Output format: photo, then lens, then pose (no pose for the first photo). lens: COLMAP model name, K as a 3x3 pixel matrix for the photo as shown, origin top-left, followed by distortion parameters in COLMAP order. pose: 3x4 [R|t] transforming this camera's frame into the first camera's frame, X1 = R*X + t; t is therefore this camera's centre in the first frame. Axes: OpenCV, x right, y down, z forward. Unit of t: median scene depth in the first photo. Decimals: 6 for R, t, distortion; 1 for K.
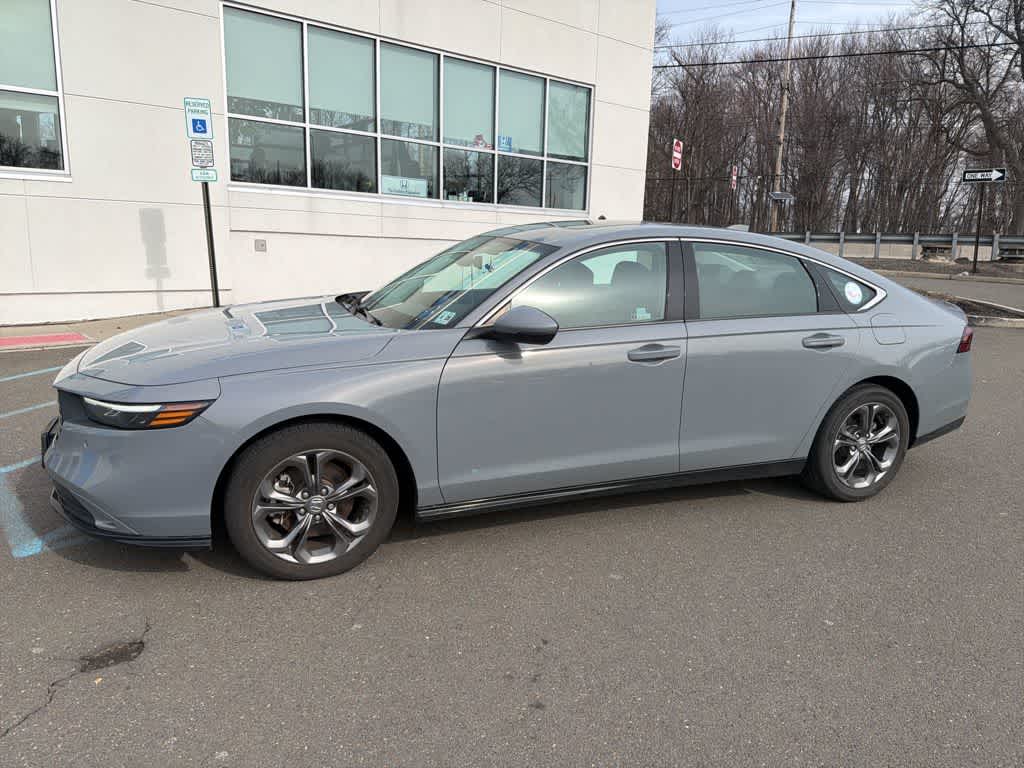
lens RADIAL K [[726.2, 0, 516.1], [0, 726.2, 381.2], [0, 0, 1]] dist [0.025486, -0.037780]
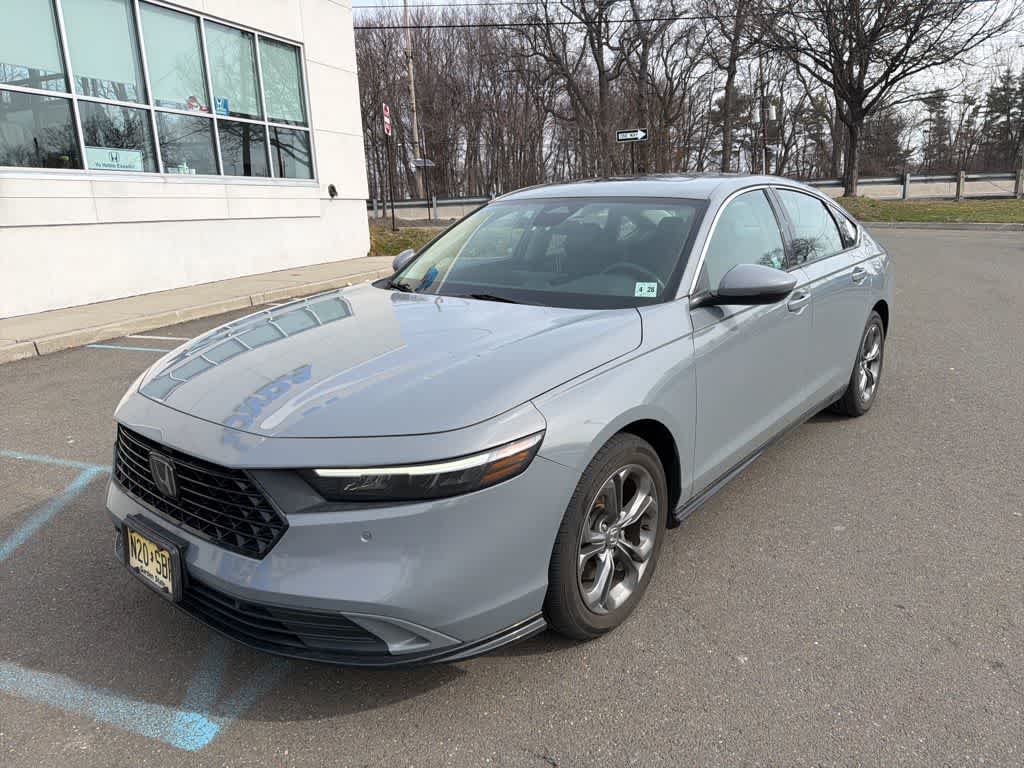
lens RADIAL K [[726.2, 0, 510.8], [0, 726.2, 367.4], [0, 0, 1]] dist [0.025486, -0.037780]
pose [[0.877480, -0.163673, 0.450822, -0.243329], [0.153957, 0.986348, 0.058437, -0.026889], [-0.454232, 0.018130, 0.890699, 0.115106]]
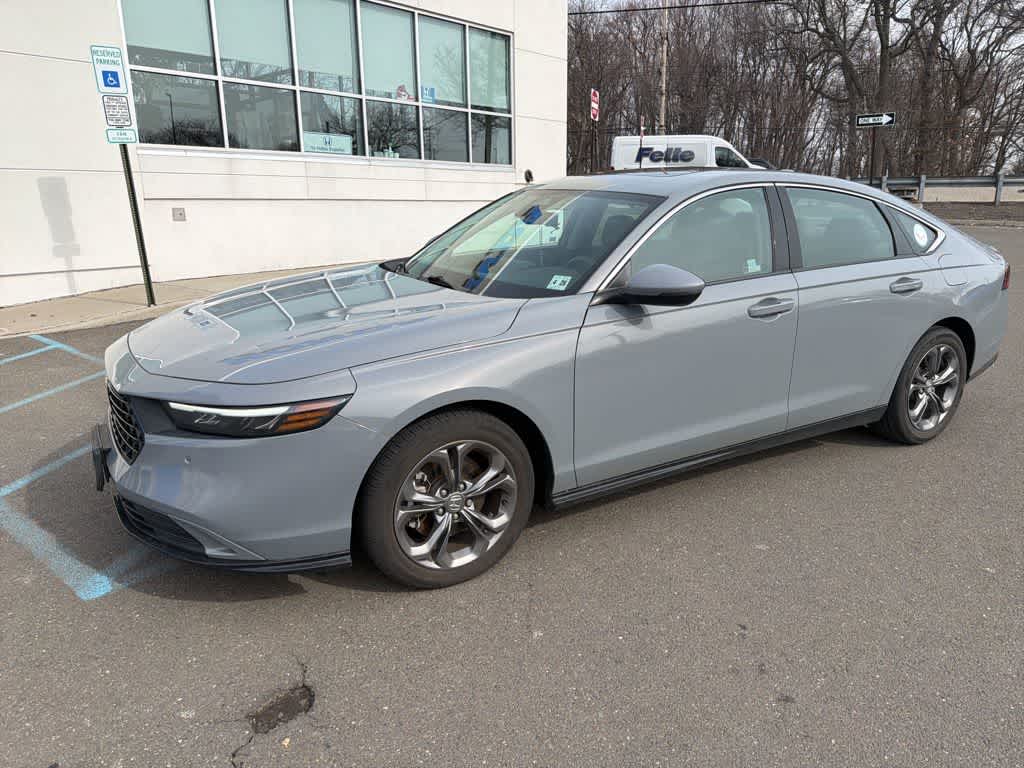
lens RADIAL K [[726.2, 0, 514.0], [0, 726.2, 383.3], [0, 0, 1]] dist [0.025486, -0.037780]
pose [[0.986541, -0.074090, 0.145766, -0.110926], [0.065530, 0.995880, 0.062678, -0.008774], [-0.149809, -0.052283, 0.987332, 0.043563]]
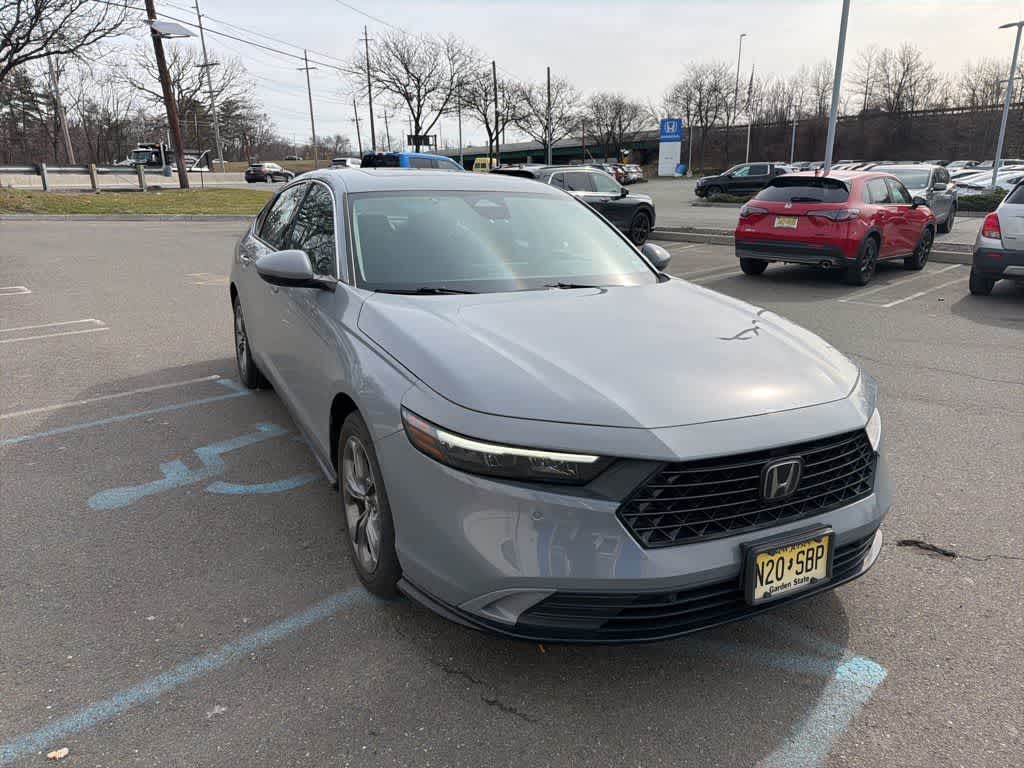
lens RADIAL K [[726.2, 0, 504.1], [0, 726.2, 392.5], [0, 0, 1]] dist [0.025486, -0.037780]
pose [[-0.093291, -0.305116, 0.947735, -0.446083], [0.184822, 0.930035, 0.317610, -0.110070], [-0.978334, 0.204792, -0.030372, 0.477893]]
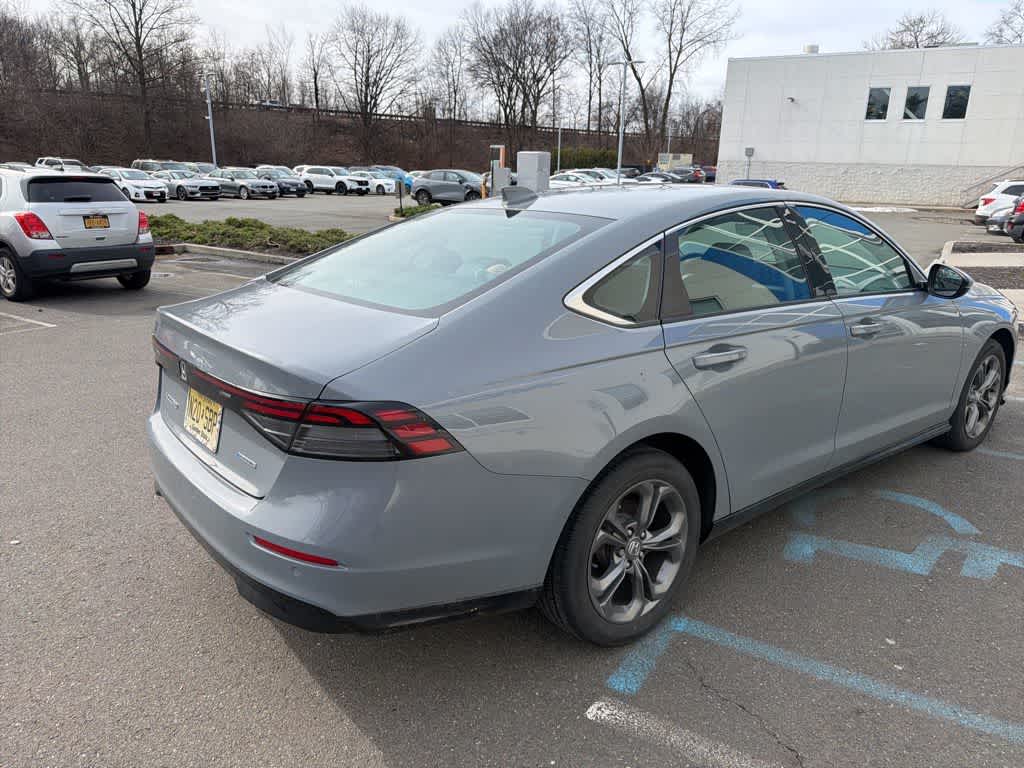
lens RADIAL K [[726.2, 0, 513.8], [0, 726.2, 382.6], [0, 0, 1]] dist [0.025486, -0.037780]
pose [[-0.951013, 0.050009, -0.305080, 0.261087], [-0.092236, 0.895988, 0.434394, -0.172627], [0.295071, 0.441254, -0.847483, 0.844909]]
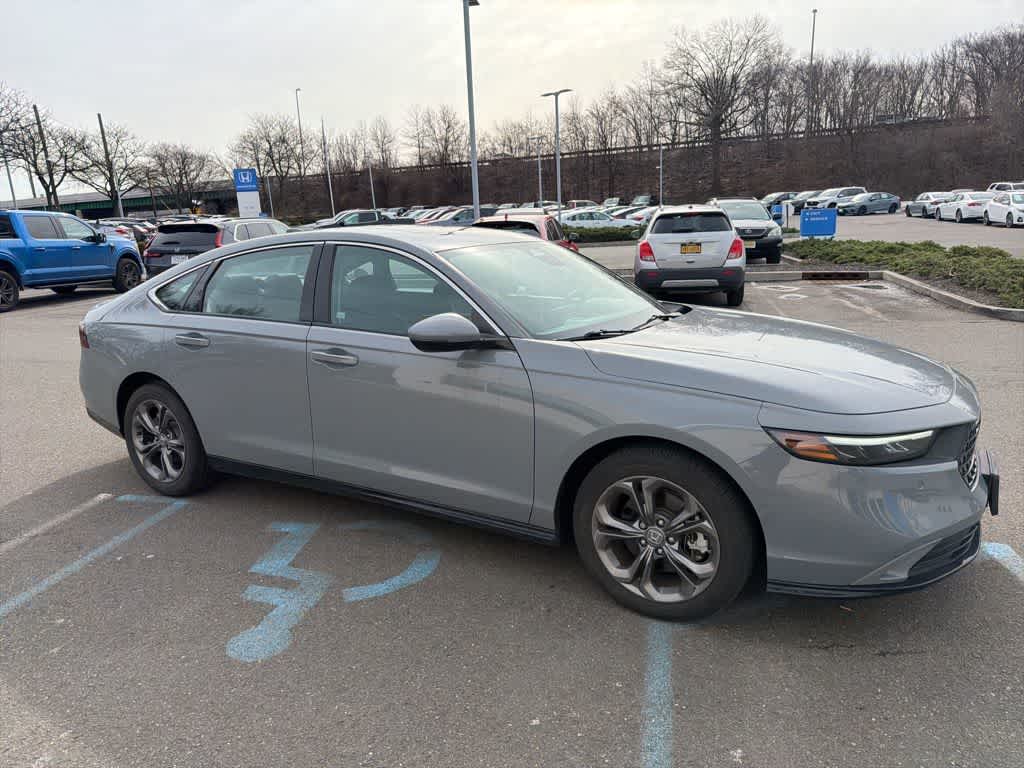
lens RADIAL K [[726.2, 0, 506.3], [0, 726.2, 387.7], [0, 0, 1]] dist [0.025486, -0.037780]
pose [[-0.616902, -0.179441, 0.766311, -0.359865], [0.174866, 0.918076, 0.355750, -0.163949], [-0.767368, 0.353465, -0.534985, 0.724434]]
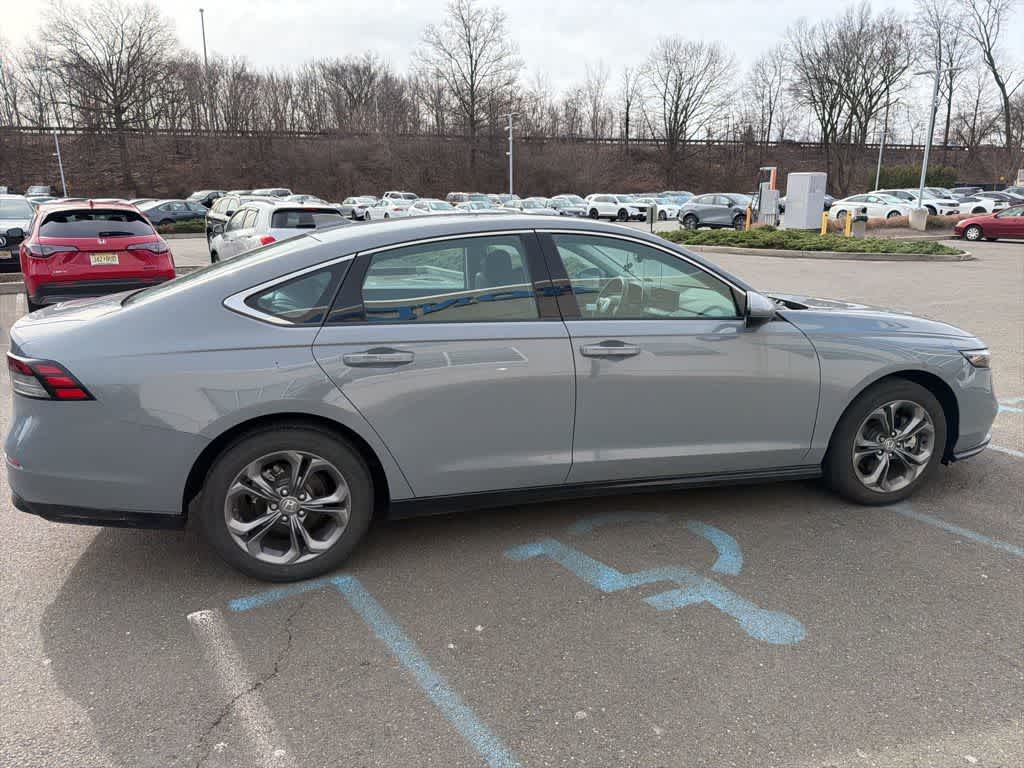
lens RADIAL K [[726.2, 0, 509.5], [0, 726.2, 384.1], [0, 0, 1]] dist [0.025486, -0.037780]
pose [[-0.993397, -0.045992, 0.105106, 0.002361], [0.003106, 0.905015, 0.425369, -0.197420], [-0.114686, 0.422886, -0.898896, 0.923095]]
